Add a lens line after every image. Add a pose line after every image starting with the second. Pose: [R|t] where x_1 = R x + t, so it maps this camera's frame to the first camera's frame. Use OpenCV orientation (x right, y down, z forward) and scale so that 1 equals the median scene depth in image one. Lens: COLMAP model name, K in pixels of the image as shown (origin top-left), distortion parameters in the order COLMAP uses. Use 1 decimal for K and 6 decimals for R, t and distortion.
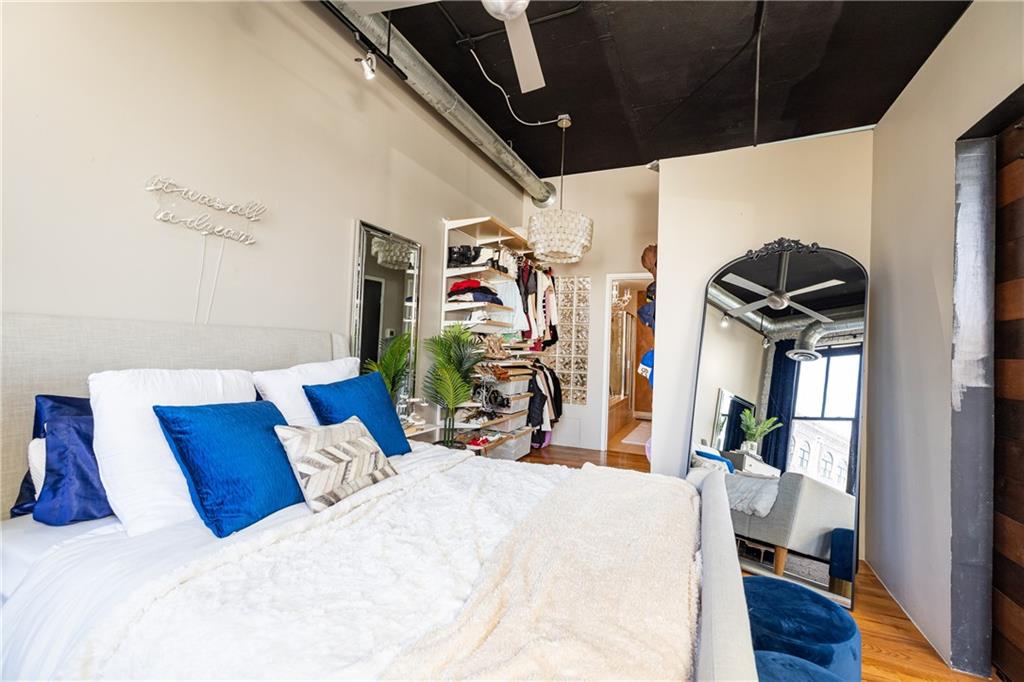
lens RADIAL K [[439.0, 0, 516.0], [0, 439.0, 340.5], [0, 0, 1]] dist [0.004000, 0.000180]
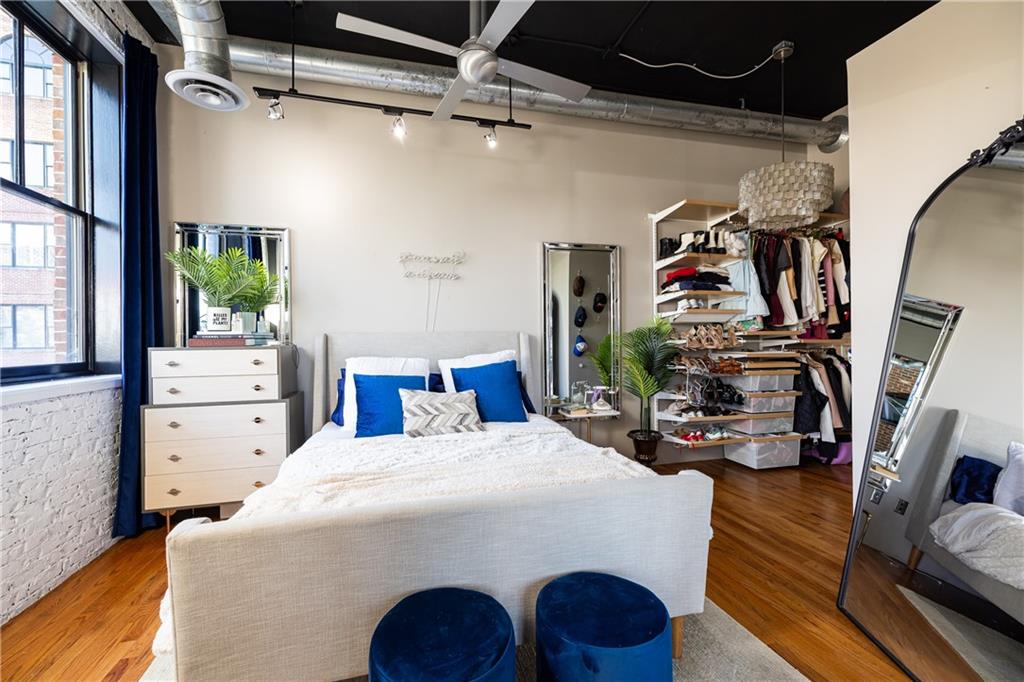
lens RADIAL K [[439.0, 0, 512.2], [0, 439.0, 339.1], [0, 0, 1]] dist [0.004000, 0.000180]
pose [[0.614746, -0.044977, -0.787442, 0.429638], [0.044059, 0.998772, -0.022651, 0.022781], [0.787494, -0.020769, 0.615973, 0.110203]]
